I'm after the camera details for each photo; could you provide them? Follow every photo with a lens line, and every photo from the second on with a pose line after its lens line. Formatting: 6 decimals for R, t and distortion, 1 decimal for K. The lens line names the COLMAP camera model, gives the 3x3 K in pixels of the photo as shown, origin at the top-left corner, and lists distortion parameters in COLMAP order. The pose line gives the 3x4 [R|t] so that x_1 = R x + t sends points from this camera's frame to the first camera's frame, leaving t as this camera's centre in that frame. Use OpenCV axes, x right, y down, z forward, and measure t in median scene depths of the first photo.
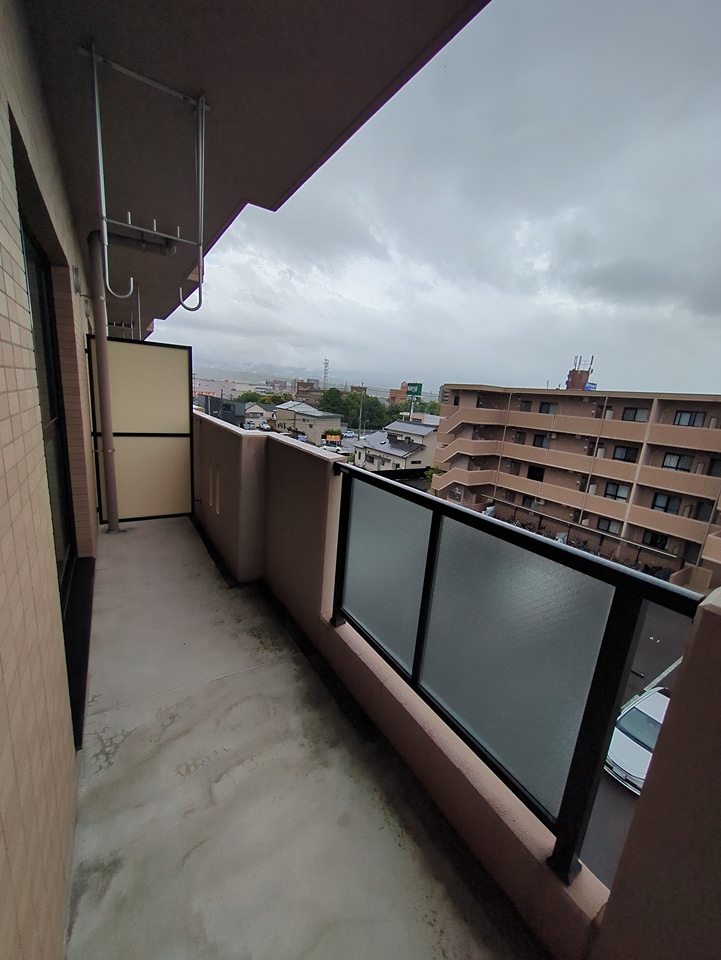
lens RADIAL K [[382.2, 0, 358.2], [0, 382.2, 484.8], [0, 0, 1]] dist [0.001472, 0.000271]
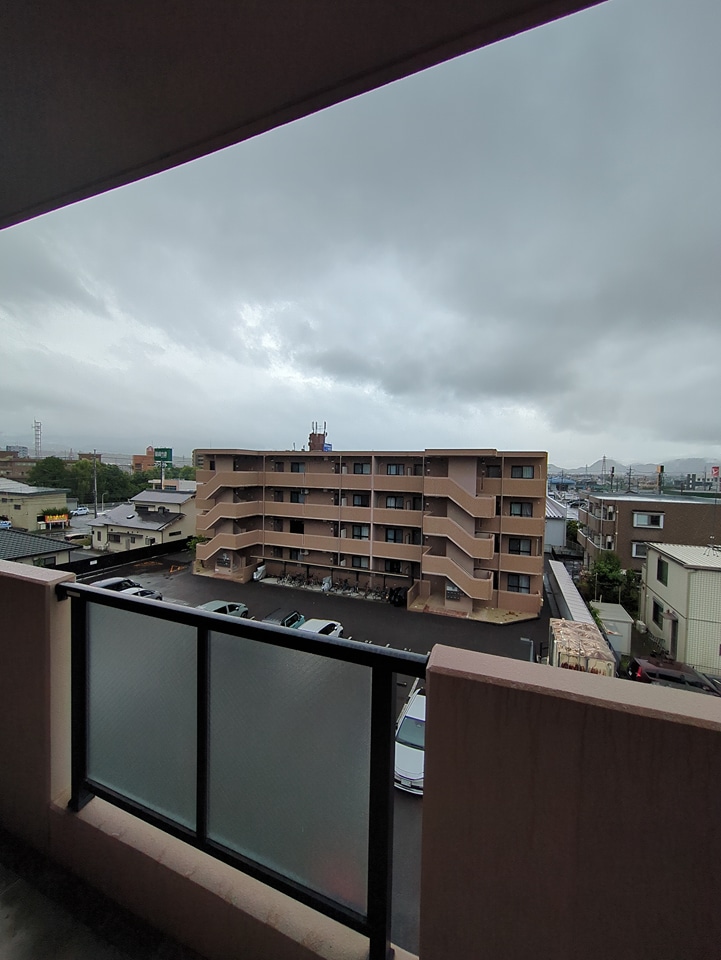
lens RADIAL K [[382.2, 0, 359.2], [0, 382.2, 483.1], [0, 0, 1]] dist [0.001472, 0.000271]
pose [[0.816850, -0.082605, 0.570905, 0.001168], [0.173607, 0.979013, -0.106743, -0.006061], [-0.550106, 0.186306, 0.814048, -0.000700]]
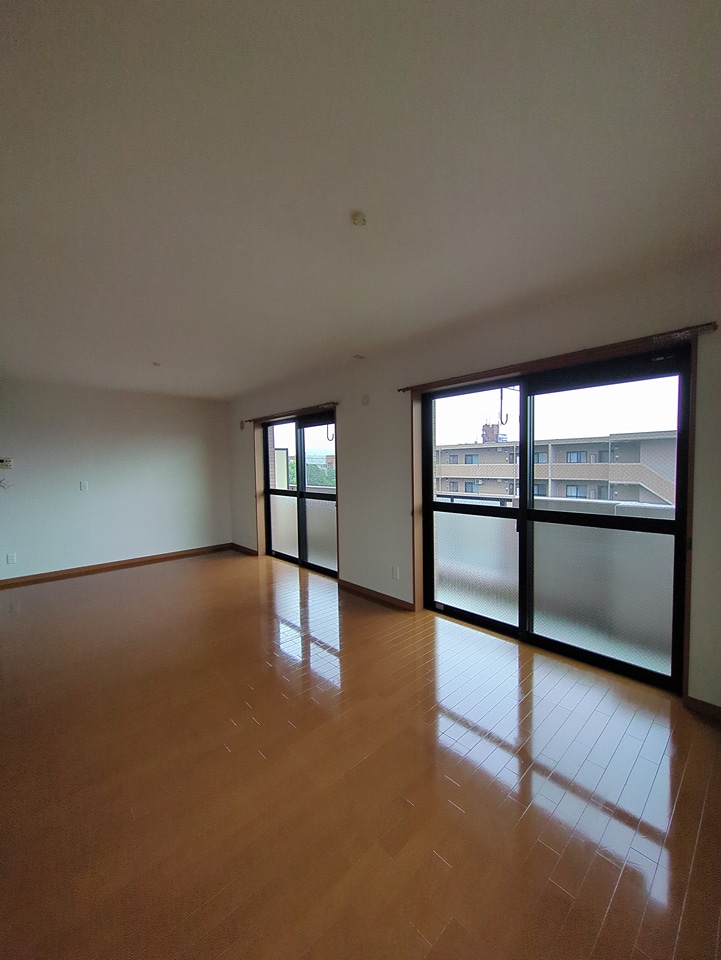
lens RADIAL K [[382.2, 0, 356.7], [0, 382.2, 482.1], [0, 0, 1]] dist [0.001472, 0.000271]
pose [[0.981806, -0.104236, 0.158717, -0.056099], [0.130232, 0.977935, -0.163351, 0.018377], [-0.138188, 0.181049, 0.973717, -0.106881]]
